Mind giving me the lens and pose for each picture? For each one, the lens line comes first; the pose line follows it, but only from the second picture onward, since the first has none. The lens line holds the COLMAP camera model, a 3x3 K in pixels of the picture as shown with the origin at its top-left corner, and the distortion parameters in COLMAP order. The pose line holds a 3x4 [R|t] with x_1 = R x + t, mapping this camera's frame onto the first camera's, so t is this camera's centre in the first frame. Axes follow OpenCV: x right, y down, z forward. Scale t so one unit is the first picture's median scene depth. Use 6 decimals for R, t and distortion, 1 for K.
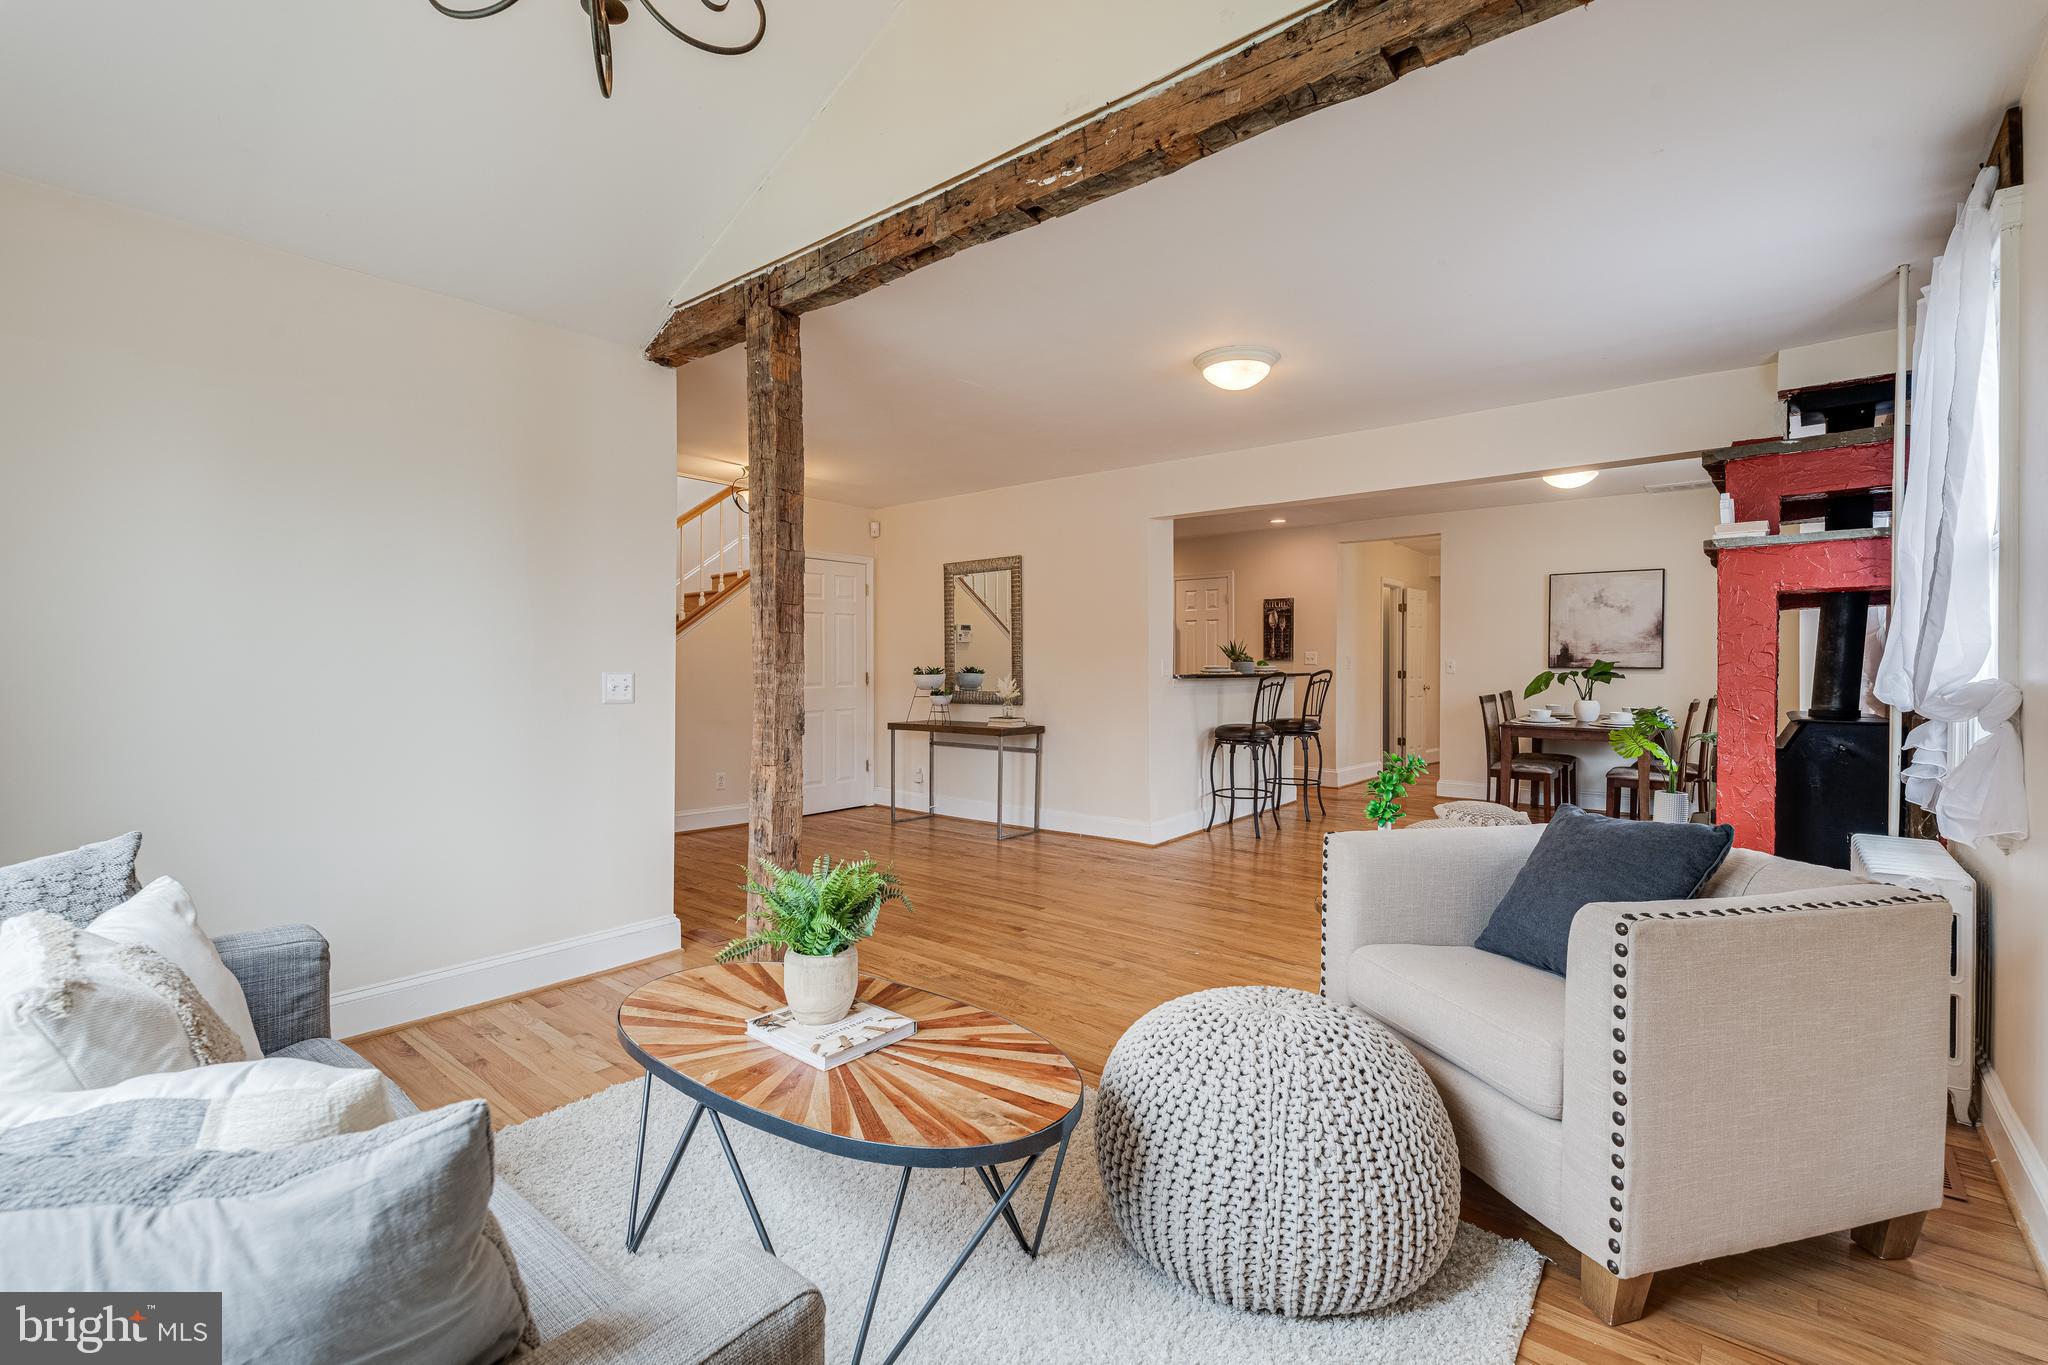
lens RADIAL K [[899.2, 0, 1022.5], [0, 899.2, 665.5], [0, 0, 1]] dist [0.002070, -0.008459]
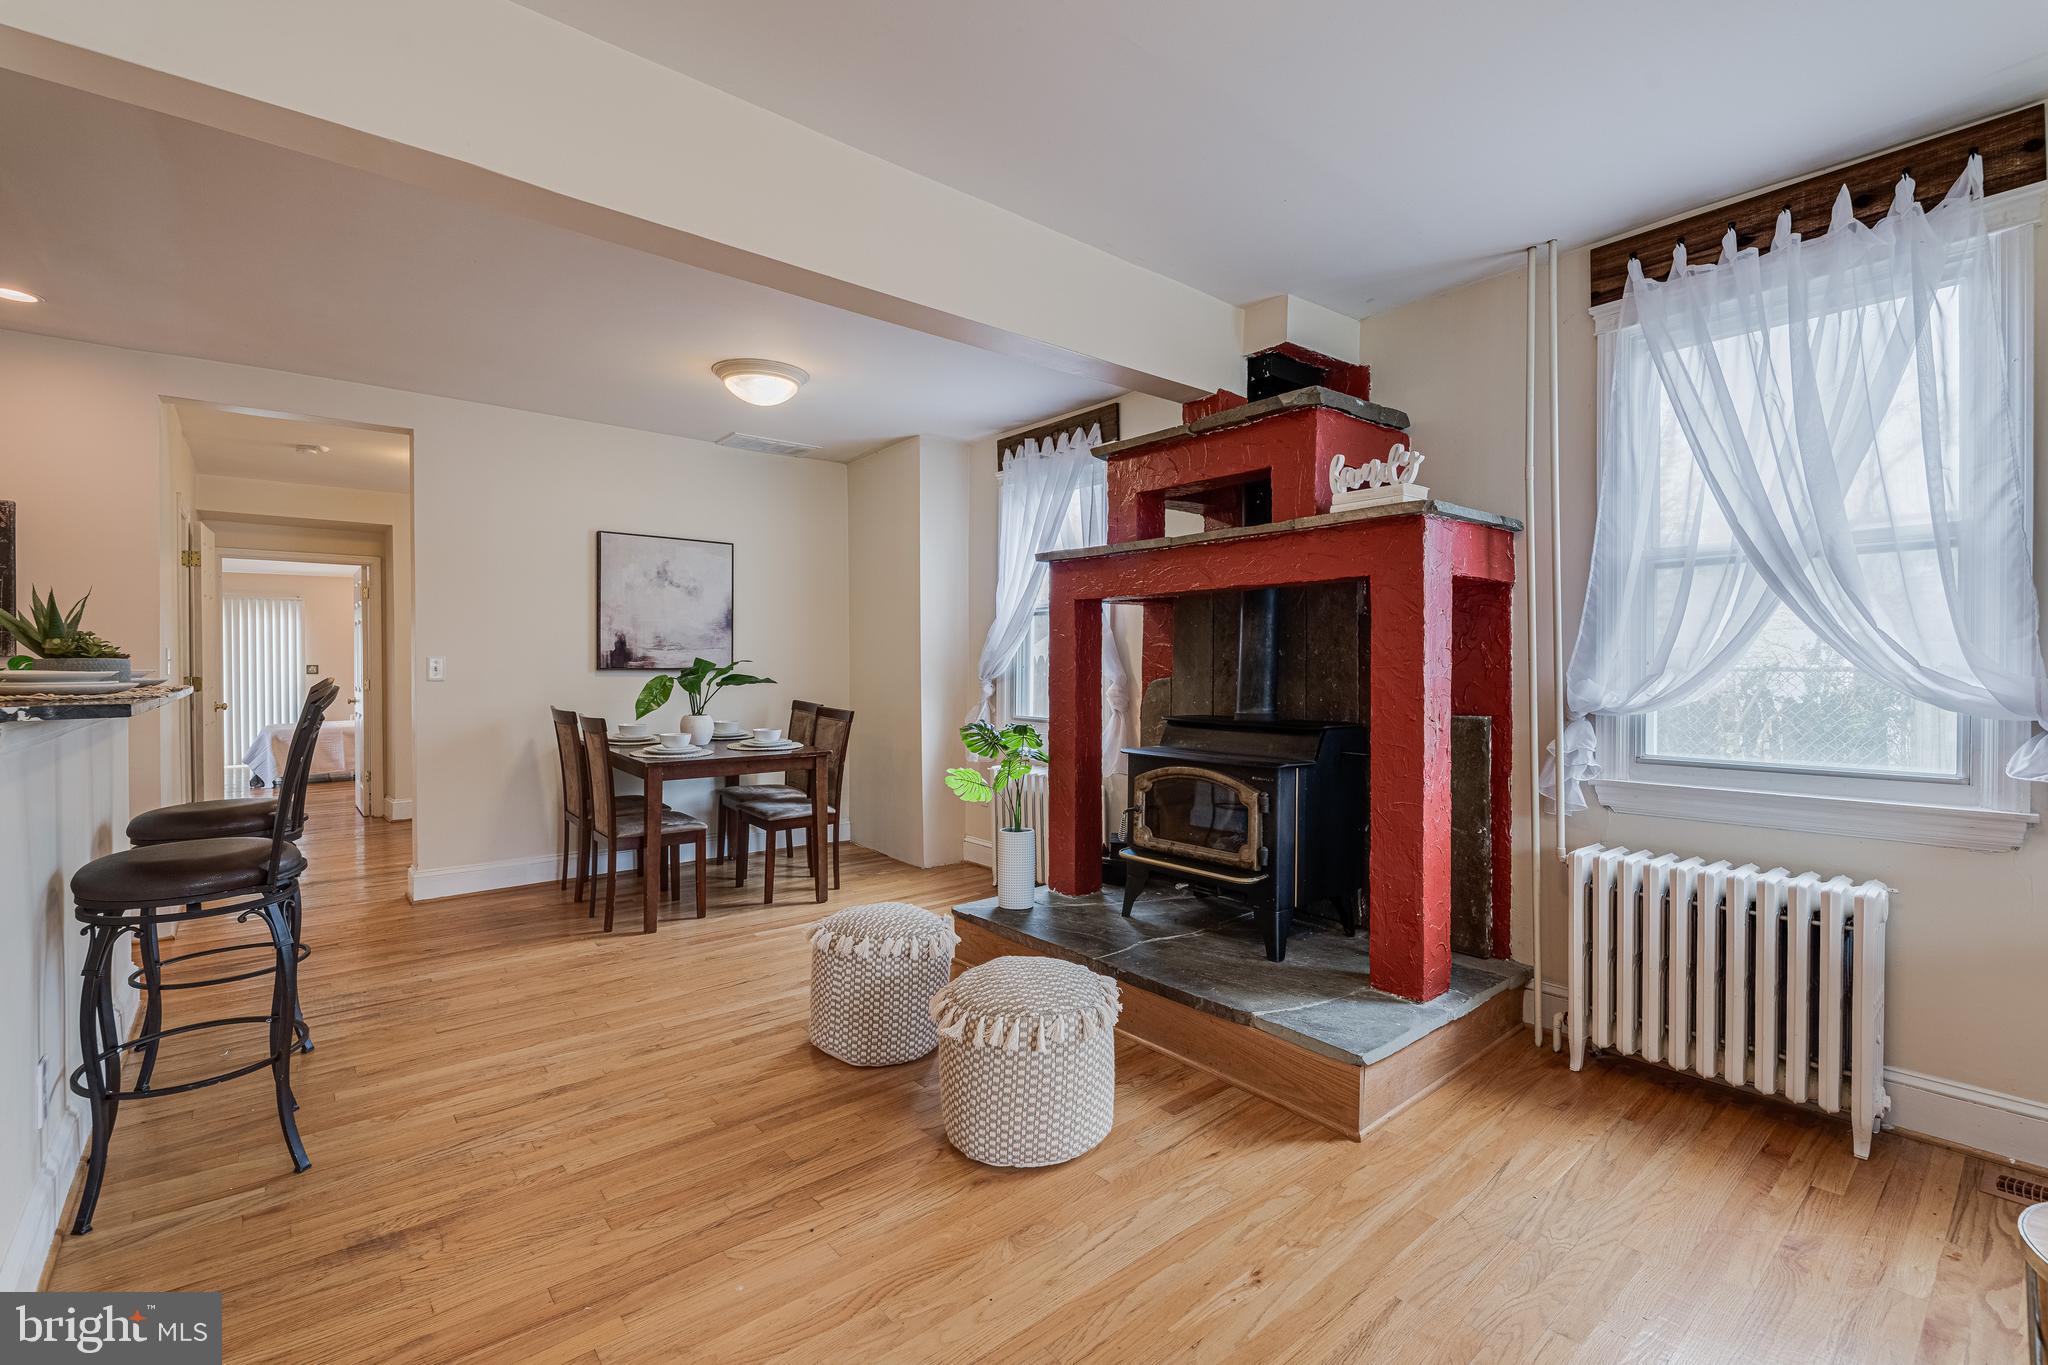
lens RADIAL K [[899.2, 0, 1022.5], [0, 899.2, 665.5], [0, 0, 1]] dist [0.002070, -0.008459]
pose [[0.193785, -0.004341, 0.981034, -0.025077], [0.004125, 0.999985, 0.003610, -0.004006], [-0.981035, 0.003347, 0.193800, 1.184752]]
